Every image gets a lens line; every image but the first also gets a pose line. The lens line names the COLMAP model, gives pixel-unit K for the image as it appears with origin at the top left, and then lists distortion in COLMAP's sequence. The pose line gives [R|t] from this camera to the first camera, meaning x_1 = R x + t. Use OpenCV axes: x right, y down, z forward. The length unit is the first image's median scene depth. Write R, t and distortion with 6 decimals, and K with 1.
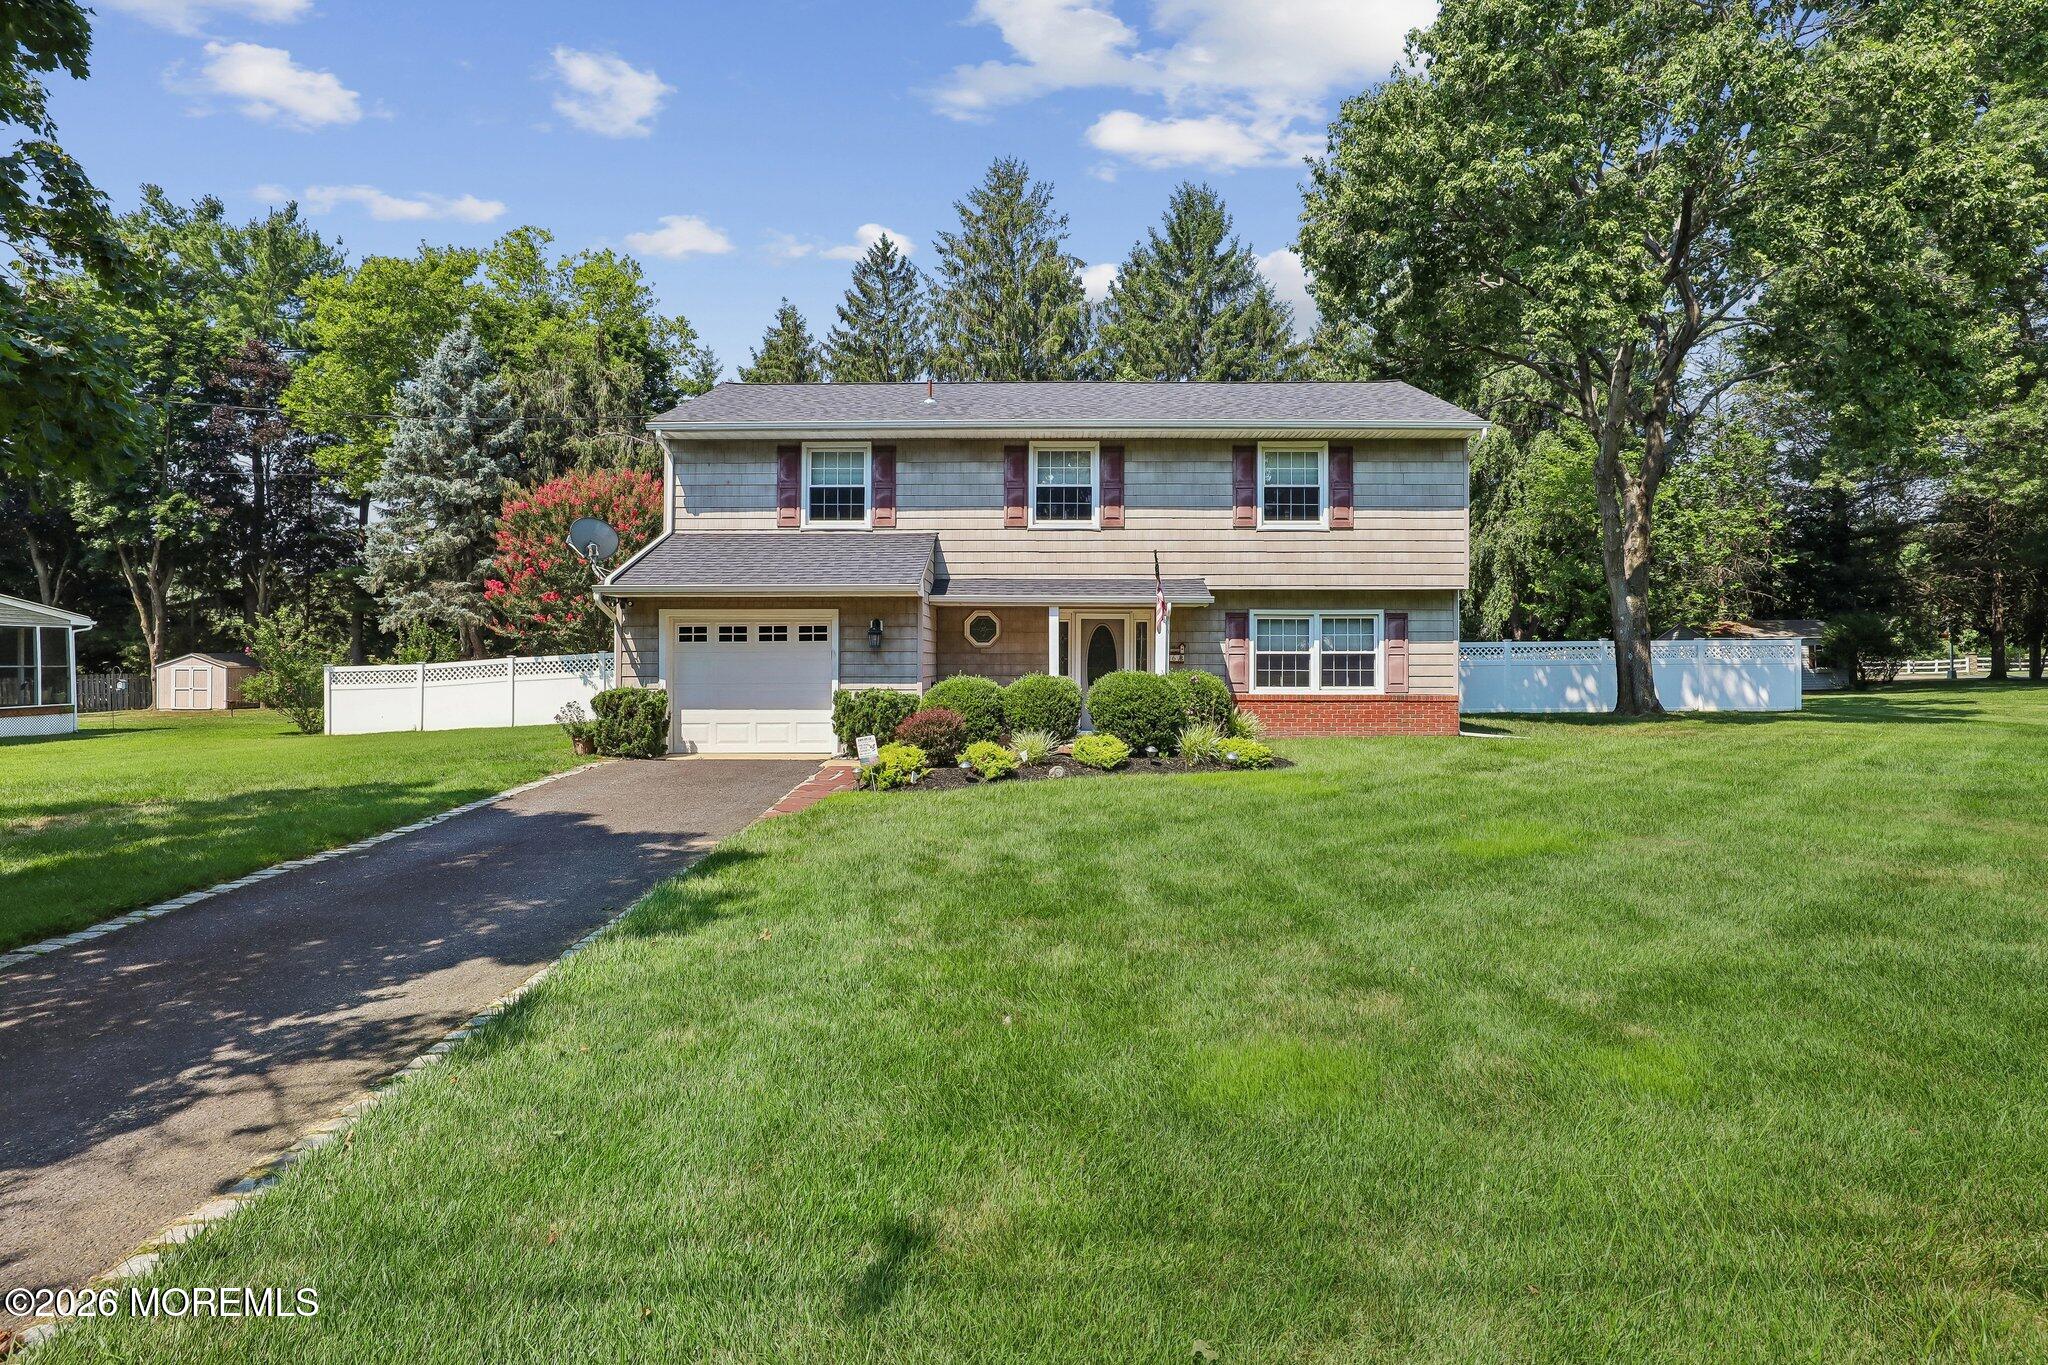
lens RADIAL K [[1036.8, 0, 1023.9], [0, 1036.8, 634.4], [0, 0, 1]] dist [-0.004568, 0.000063]
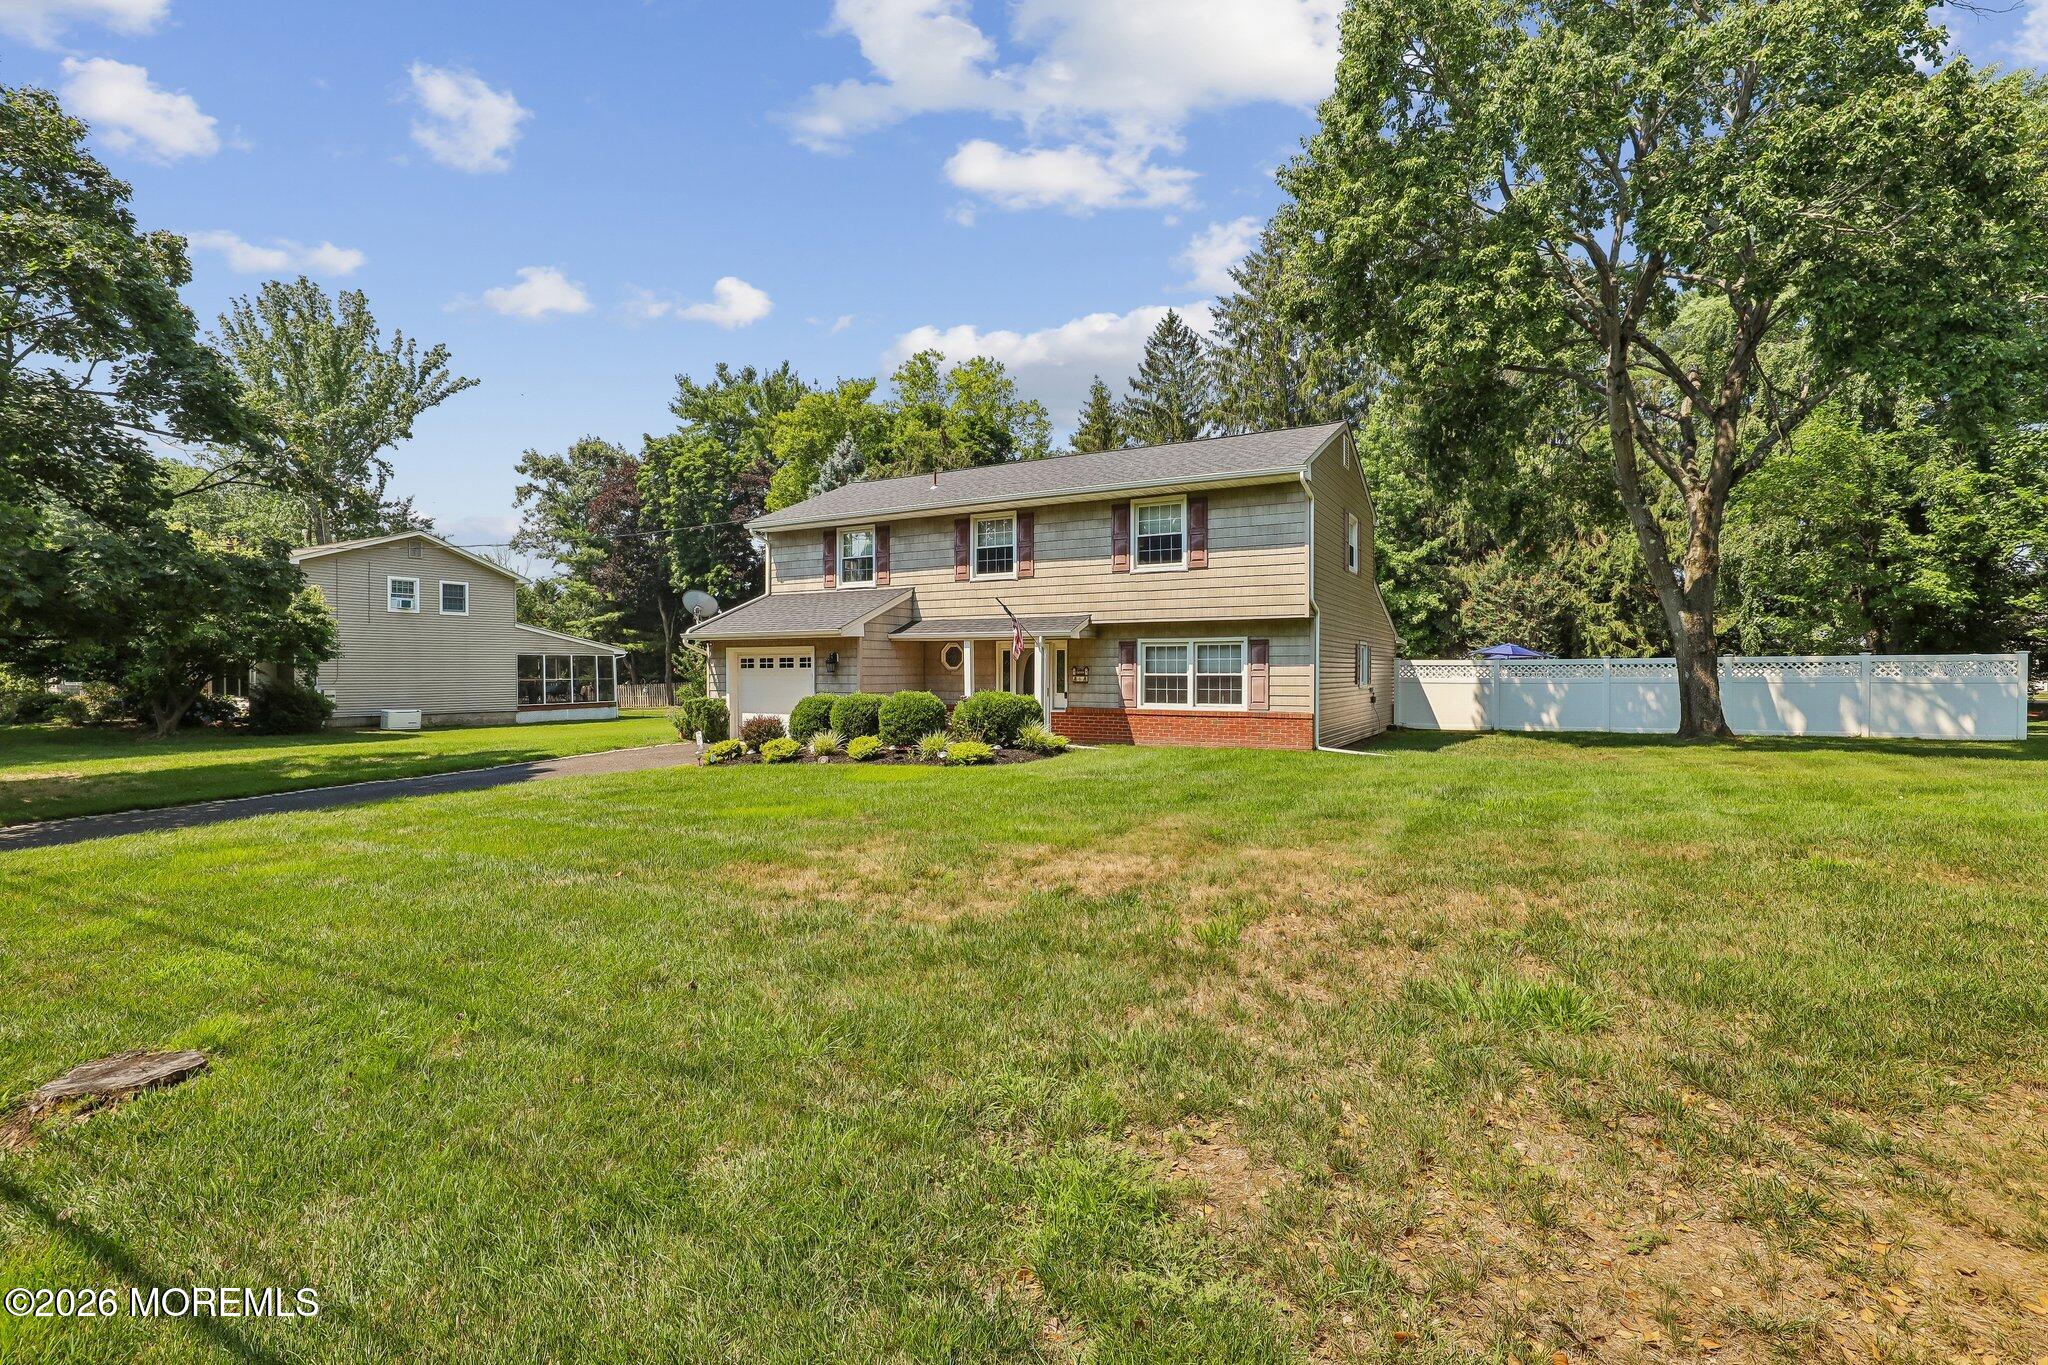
lens RADIAL K [[919.7, 0, 1025.2], [0, 919.7, 665.9], [0, 0, 1]] dist [-0.015382, -0.000033]
pose [[0.883735, -0.003695, -0.467972, 0.604677], [0.013830, 0.999738, 0.018225, -0.013789], [0.467782, -0.022578, 0.883555, -0.008537]]
